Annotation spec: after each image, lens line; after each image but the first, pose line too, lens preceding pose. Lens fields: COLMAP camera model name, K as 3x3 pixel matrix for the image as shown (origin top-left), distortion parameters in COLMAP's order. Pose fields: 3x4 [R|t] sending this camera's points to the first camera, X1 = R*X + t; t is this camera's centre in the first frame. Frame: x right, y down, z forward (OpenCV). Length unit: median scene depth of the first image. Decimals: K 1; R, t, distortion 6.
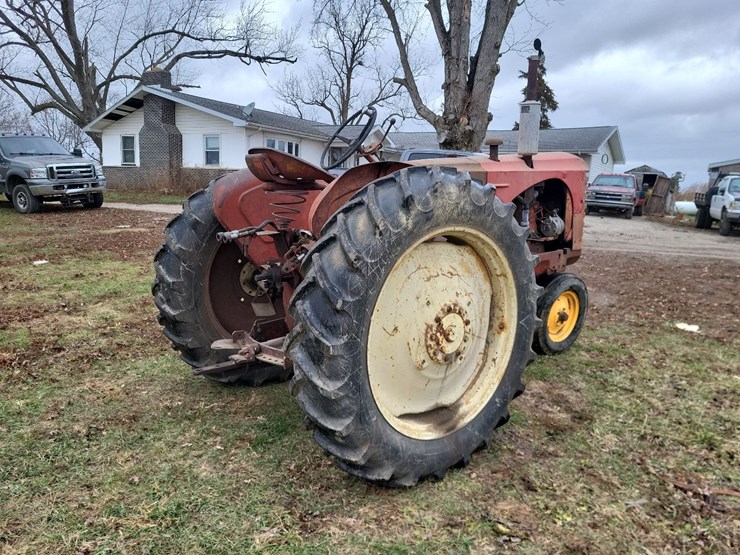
lens RADIAL K [[560.2, 0, 374.3], [0, 560.2, 279.8], [0, 0, 1]] dist [0.058769, -0.034157]
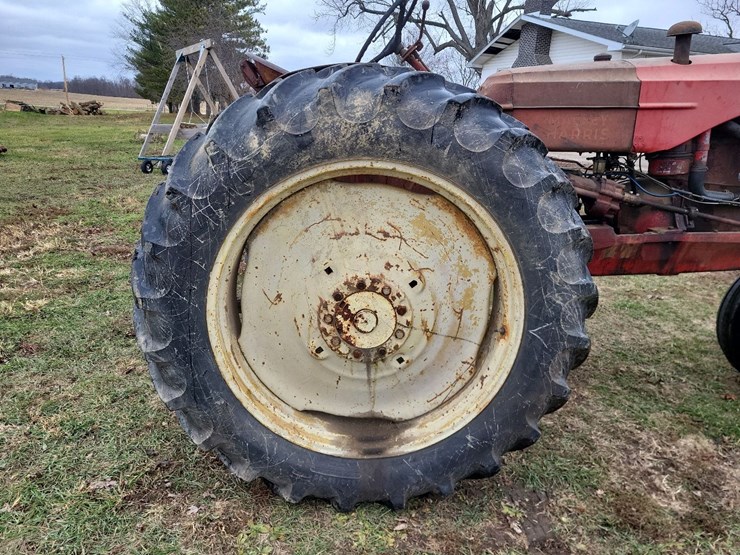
lens RADIAL K [[560.2, 0, 367.2], [0, 560.2, 279.4], [0, 0, 1]] dist [0.058769, -0.034157]
pose [[0.775921, 0.184889, -0.603127, 0.499537], [-0.120284, 0.981906, 0.146259, -0.049437], [0.619256, -0.040939, 0.784121, 0.432604]]
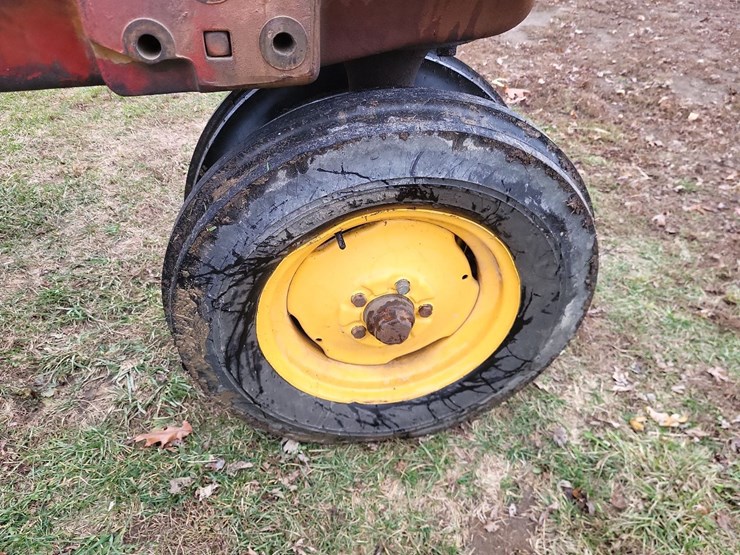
lens RADIAL K [[560.2, 0, 356.5], [0, 560.2, 285.7], [0, 0, 1]] dist [0.058769, -0.034157]
pose [[0.857164, 0.301928, -0.417265, 0.673931], [-0.102365, 0.893860, 0.436504, -0.052292], [0.504769, -0.331442, 0.797091, 1.396303]]
